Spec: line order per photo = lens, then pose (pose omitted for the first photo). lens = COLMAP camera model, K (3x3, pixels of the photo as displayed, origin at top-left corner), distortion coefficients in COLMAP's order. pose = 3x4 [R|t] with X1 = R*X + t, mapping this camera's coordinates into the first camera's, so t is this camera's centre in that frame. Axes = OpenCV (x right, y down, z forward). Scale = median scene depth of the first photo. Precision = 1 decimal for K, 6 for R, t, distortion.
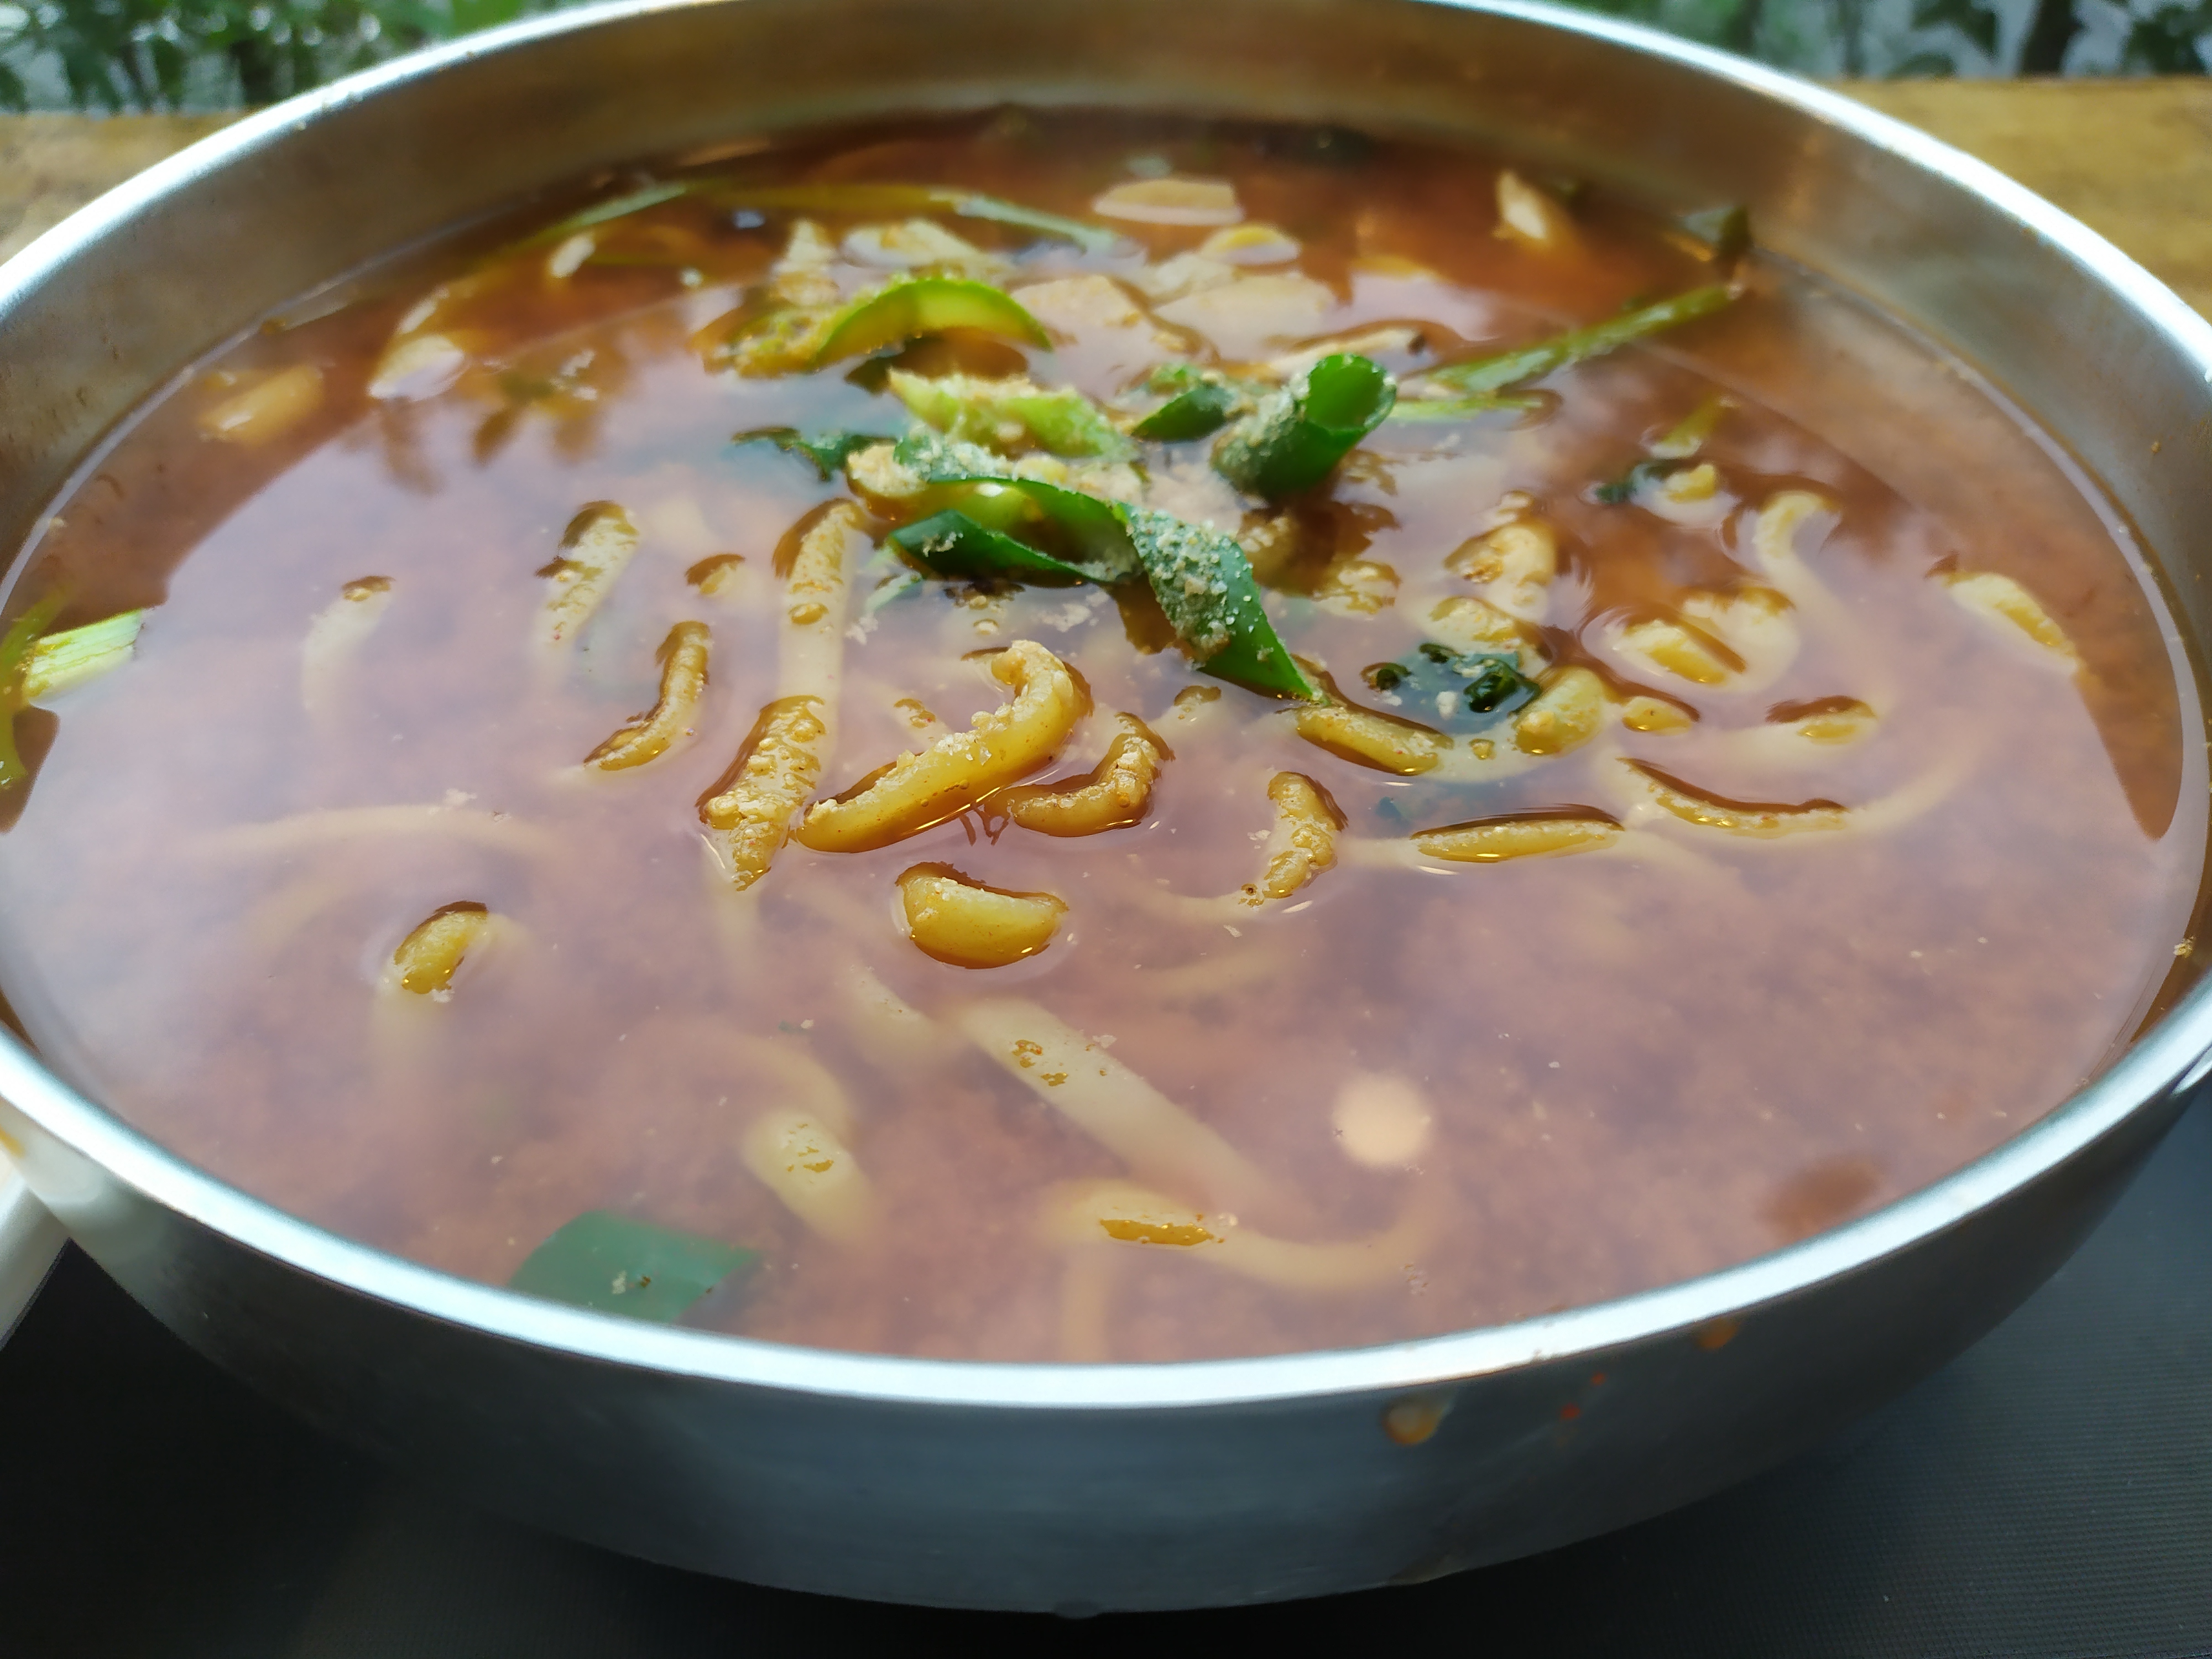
lens RADIAL K [[1600.0, 0, 1094.3], [0, 1600.0, 834.1], [0, 0, 1]] dist [0.013120, -0.035642]
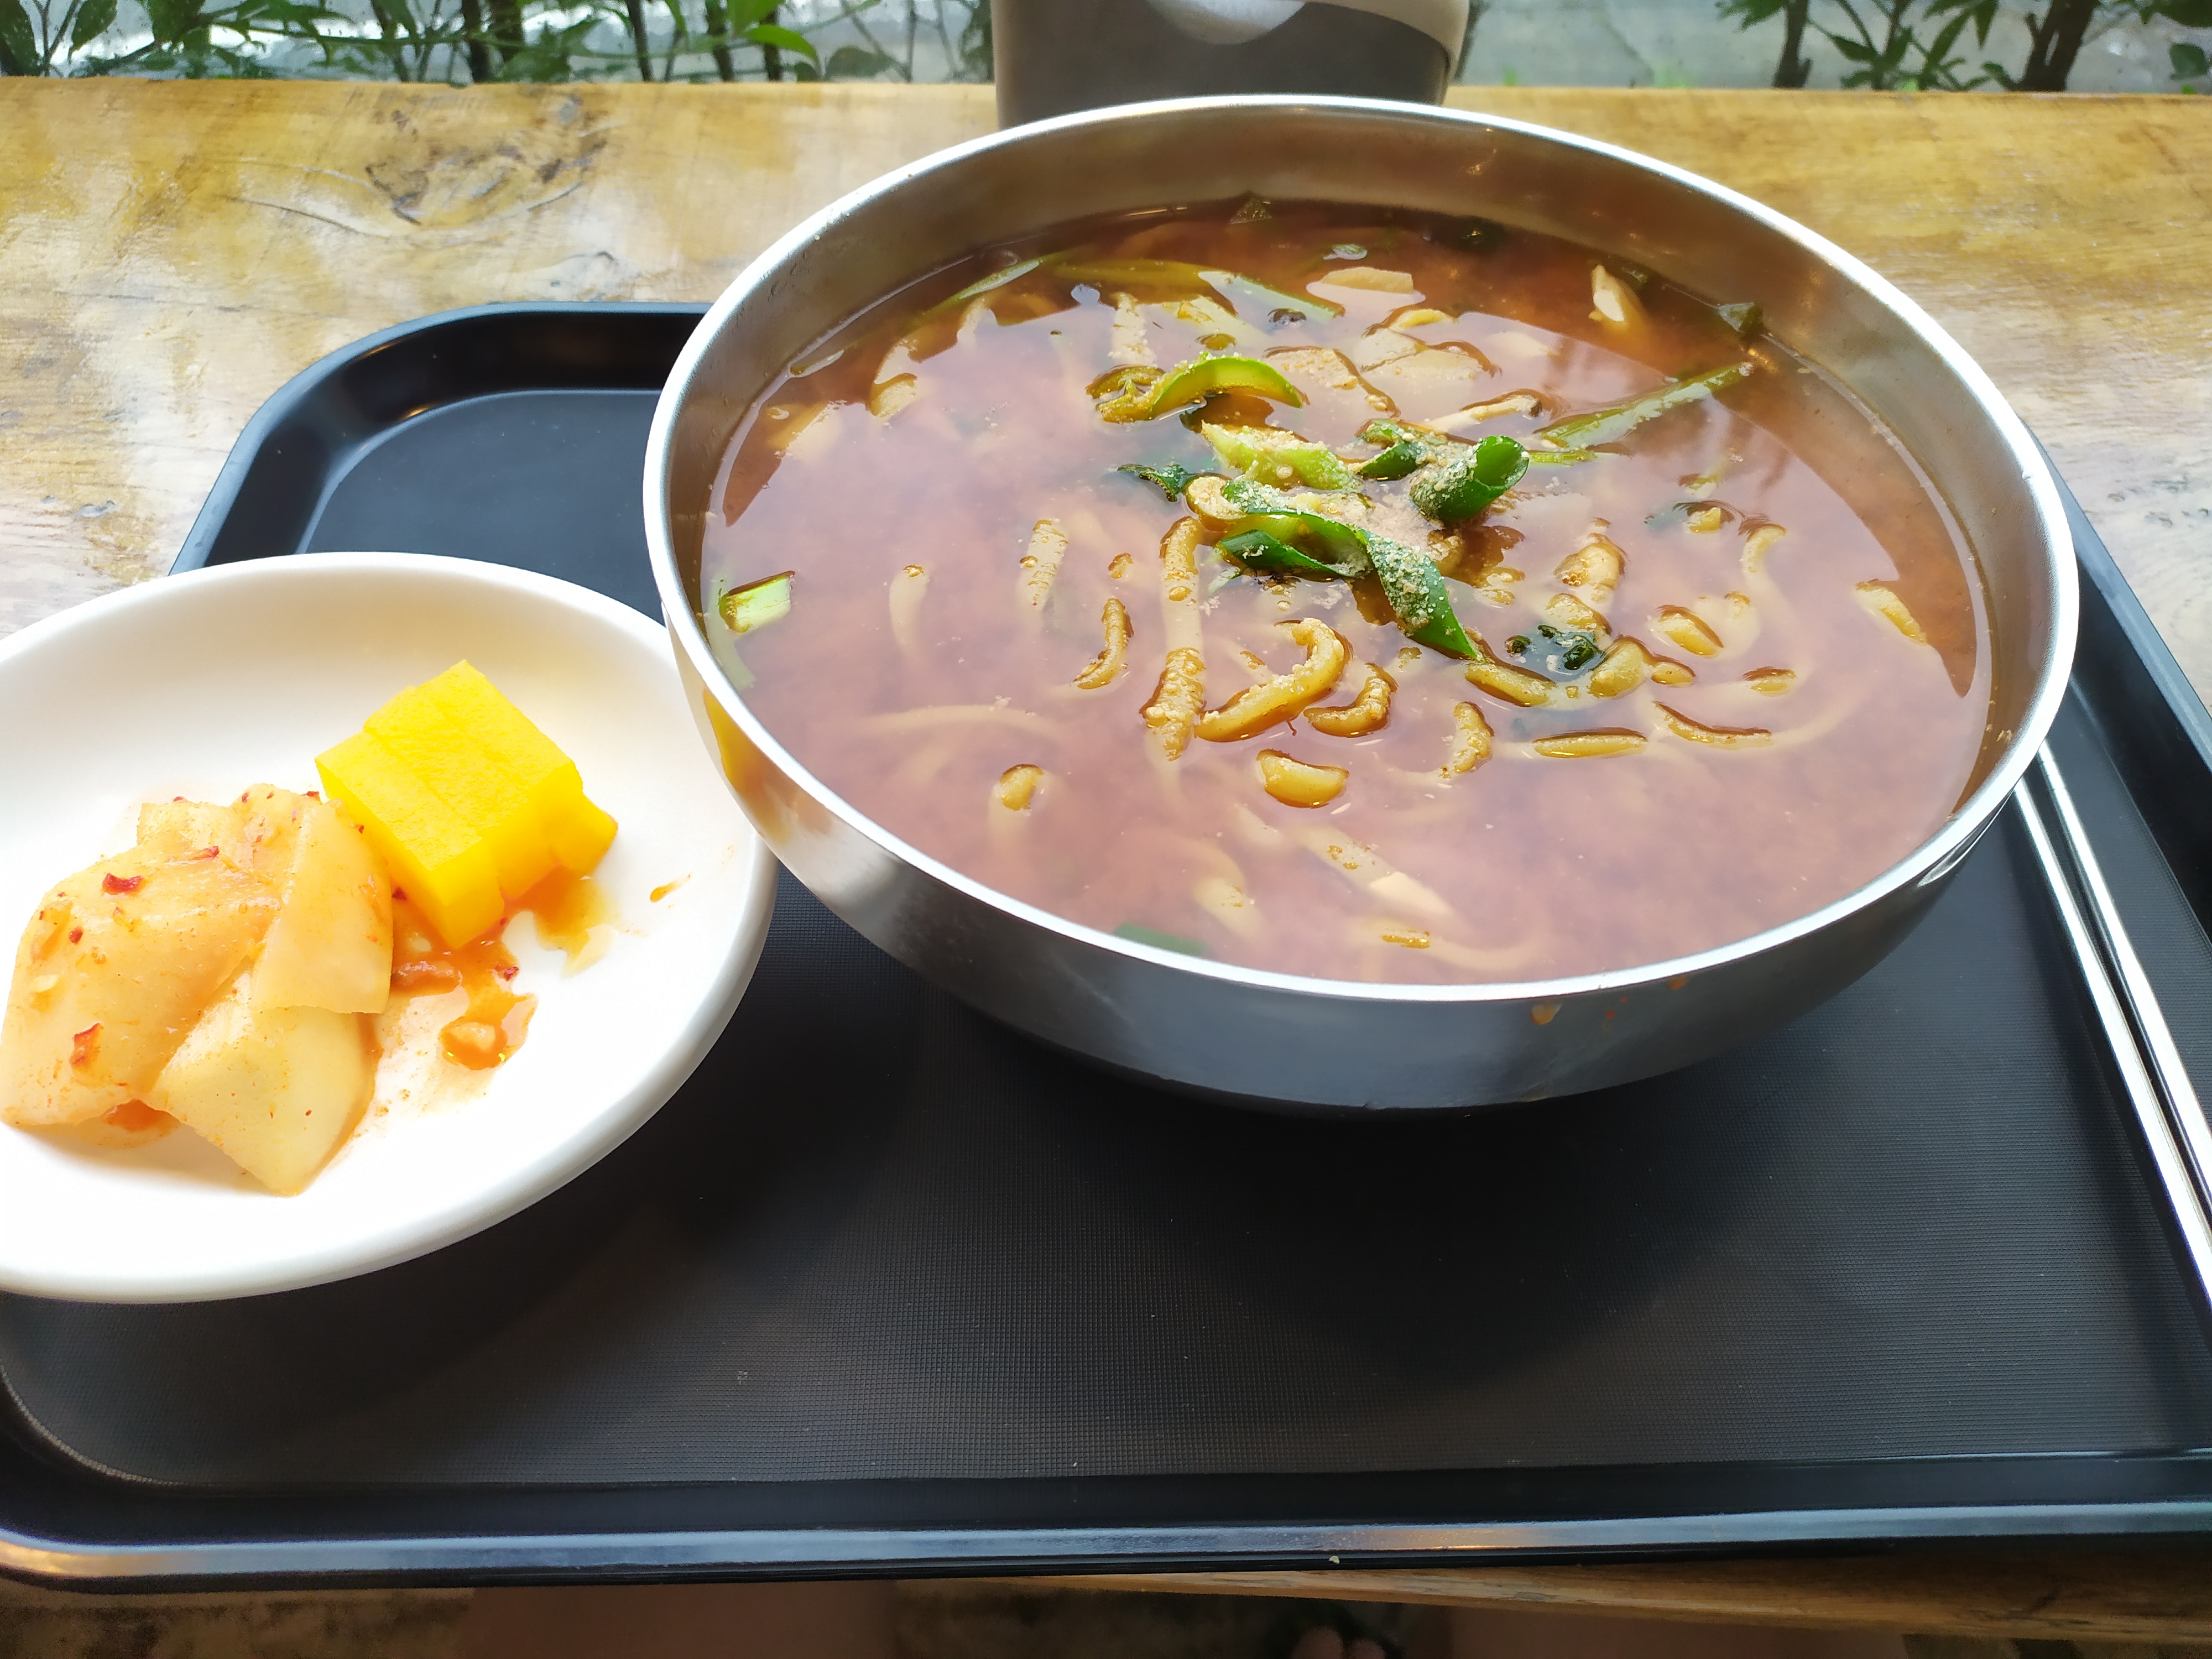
lens RADIAL K [[1600.0, 0, 1116.0], [0, 1600.0, 828.1], [0, 0, 1]] dist [0.013120, -0.035642]
pose [[0.999346, 0.035627, 0.006228, -0.246084], [-0.036082, 0.993930, 0.103925, -0.064433], [-0.002488, -0.104082, 0.994566, -0.712026]]
